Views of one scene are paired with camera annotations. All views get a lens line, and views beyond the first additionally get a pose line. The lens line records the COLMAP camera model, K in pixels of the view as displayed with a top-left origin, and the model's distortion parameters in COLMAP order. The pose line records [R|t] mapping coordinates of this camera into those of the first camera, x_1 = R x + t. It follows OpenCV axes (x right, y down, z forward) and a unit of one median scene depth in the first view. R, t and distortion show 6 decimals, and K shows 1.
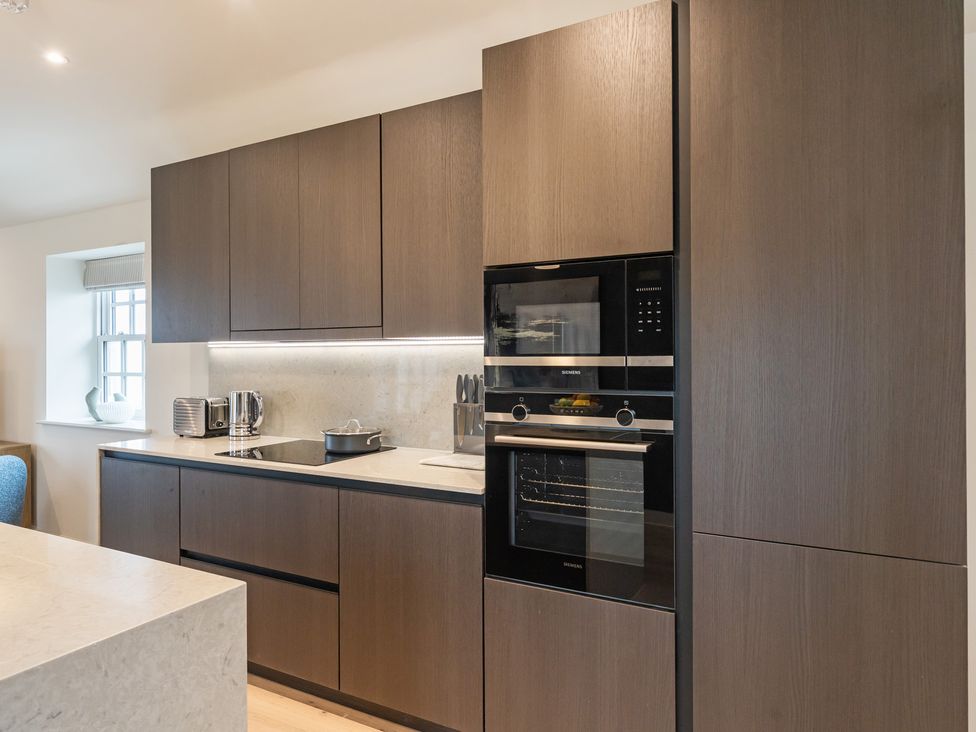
lens RADIAL K [[620.5, 0, 488.0], [0, 620.5, 366.0], [0, 0, 1]] dist [0.000348, 0.000558]
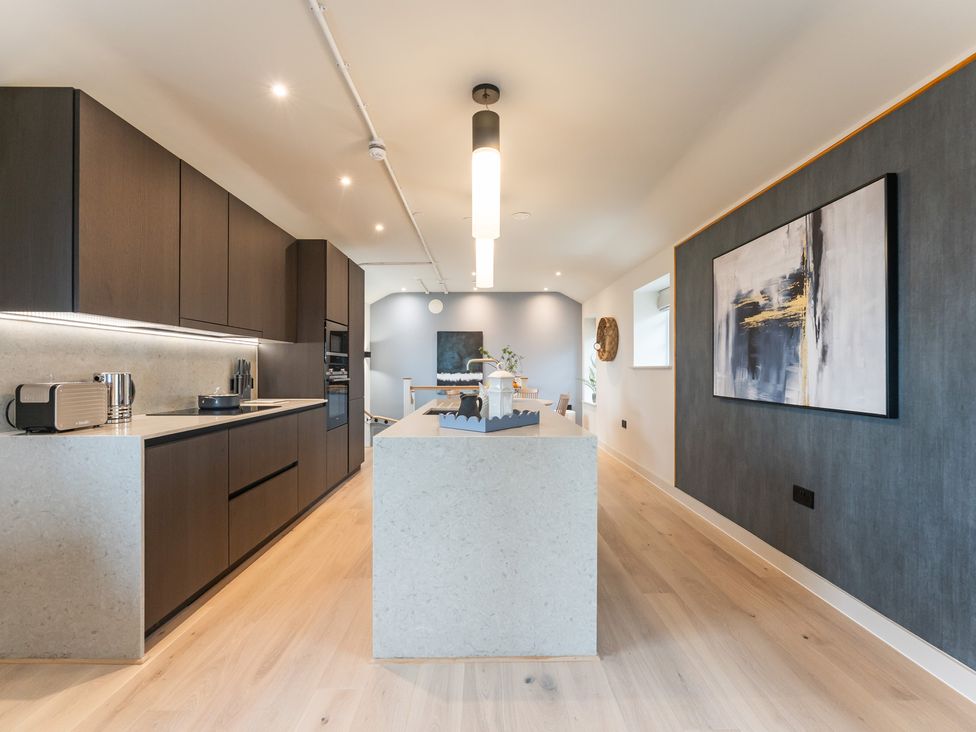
lens RADIAL K [[445.8, 0, 488.0], [0, 445.8, 366.0], [0, 0, 1]] dist [-0.004707, -0.000173]
pose [[-0.487568, 0.010068, 0.873027, -1.734488], [0.016119, 0.999867, -0.002529, 0.054172], [-0.872936, 0.012839, -0.487666, 1.108518]]
